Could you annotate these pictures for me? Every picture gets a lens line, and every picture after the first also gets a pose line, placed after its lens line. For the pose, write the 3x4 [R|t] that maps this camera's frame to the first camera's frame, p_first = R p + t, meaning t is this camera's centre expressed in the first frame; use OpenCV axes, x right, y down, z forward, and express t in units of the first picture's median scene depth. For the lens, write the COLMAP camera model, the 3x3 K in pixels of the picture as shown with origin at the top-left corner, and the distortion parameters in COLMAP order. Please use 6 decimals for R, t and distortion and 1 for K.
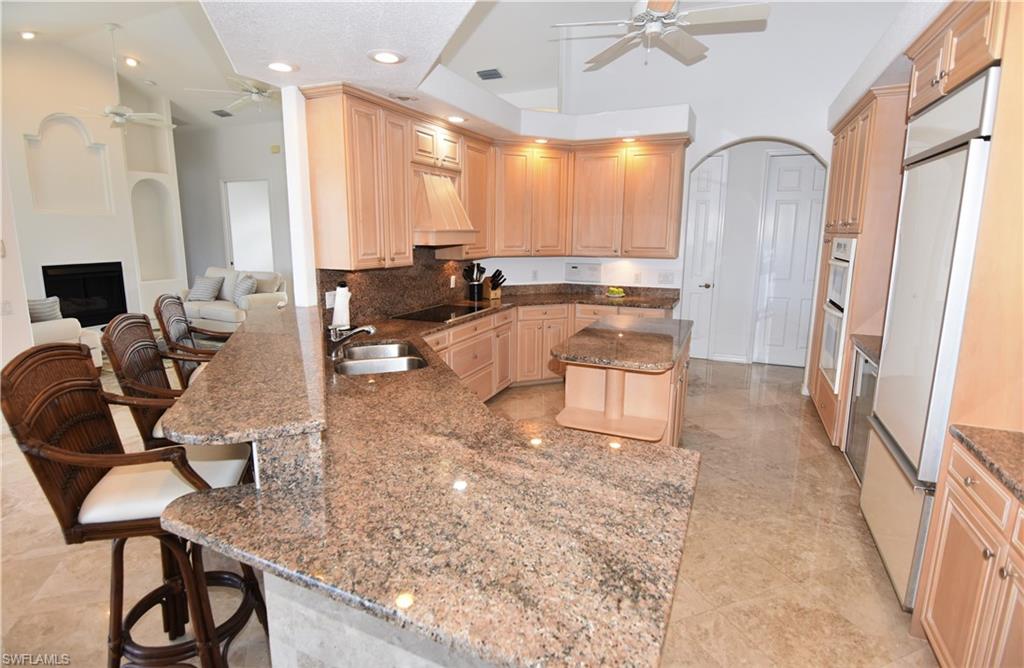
lens RADIAL K [[507.1, 0, 509.0], [0, 507.1, 322.6], [0, 0, 1]] dist [-0.022381, -0.000668]
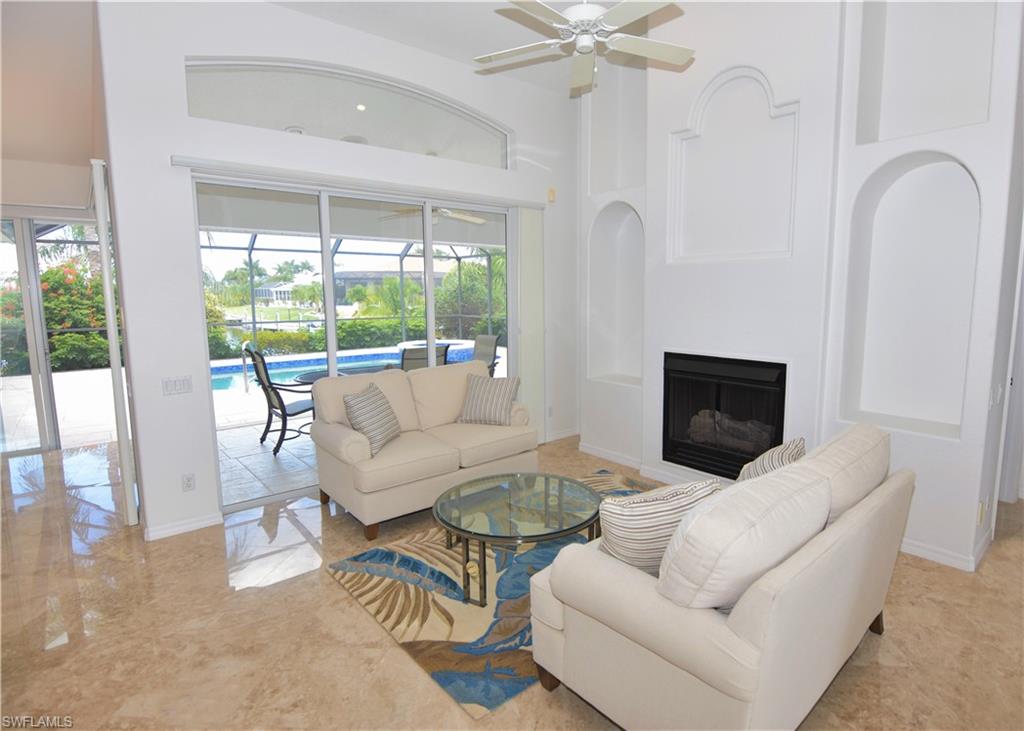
lens RADIAL K [[534.2, 0, 541.8], [0, 534.2, 359.5], [0, 0, 1]] dist [-0.029897, -0.000123]
pose [[-0.413123, 0.112120, -0.903747, -0.385577], [-0.162997, 0.967263, 0.194510, -0.271974], [0.895970, 0.227664, -0.381323, 1.470463]]
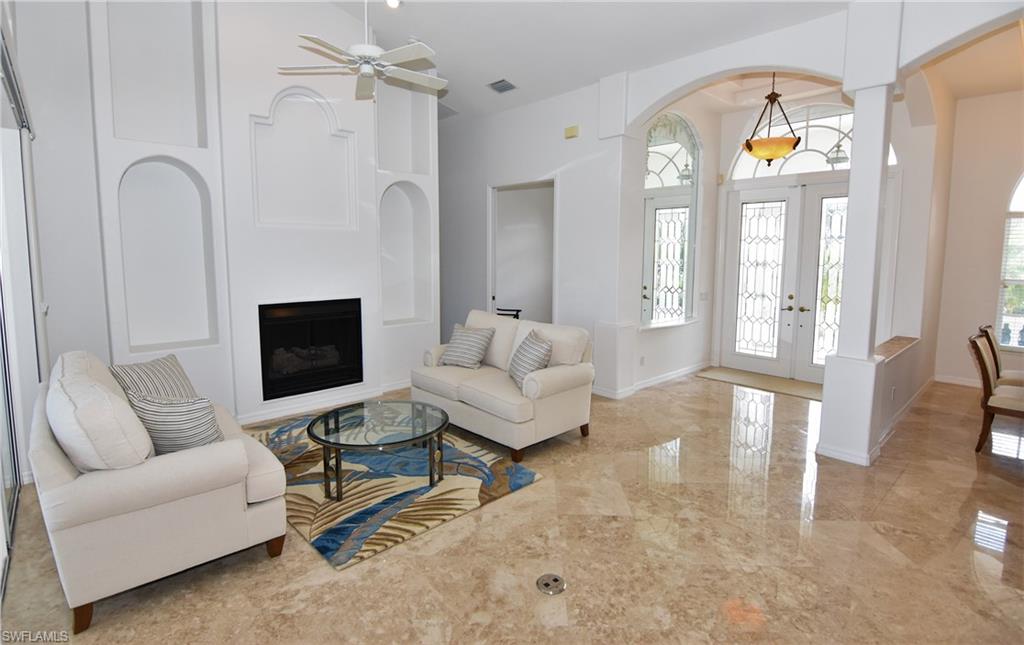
lens RADIAL K [[503.0, 0, 509.9], [0, 503.0, 300.2], [0, 0, 1]] dist [-0.002054, -0.001104]
pose [[0.915612, 0.038144, -0.400250, -0.456820], [-0.070019, 0.995405, -0.065314, -0.131275], [0.395920, 0.087827, 0.914075, 0.663582]]
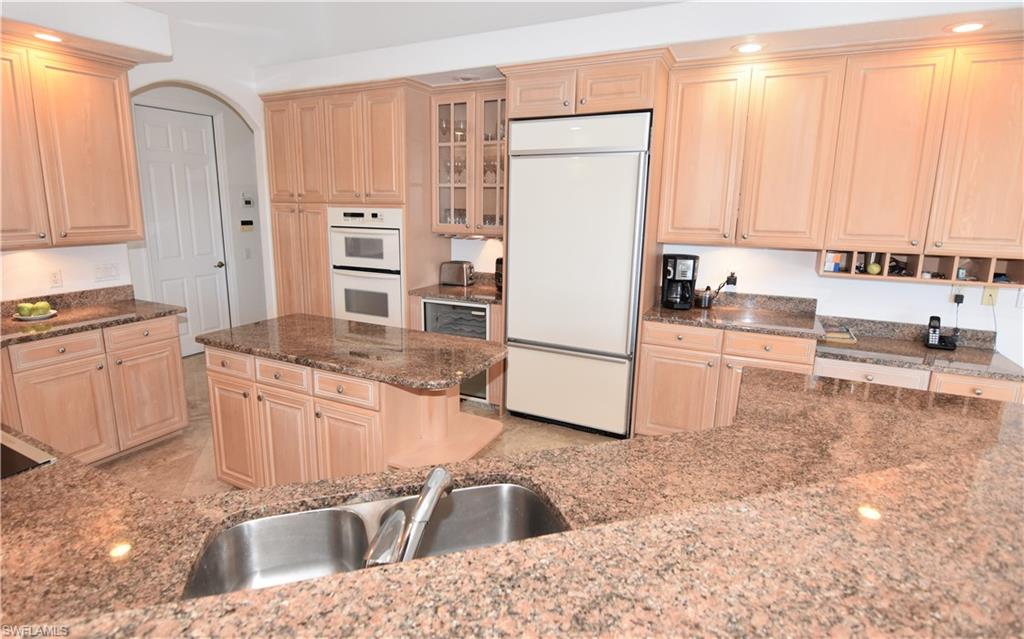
lens RADIAL K [[505.9, 0, 508.2], [0, 505.9, 301.7], [0, 0, 1]] dist [-0.019611, 0.000479]
pose [[0.053821, -0.189185, 0.980465, -0.312110], [0.164142, 0.970208, 0.178196, -0.085830], [-0.984967, 0.151345, 0.083271, 0.473578]]
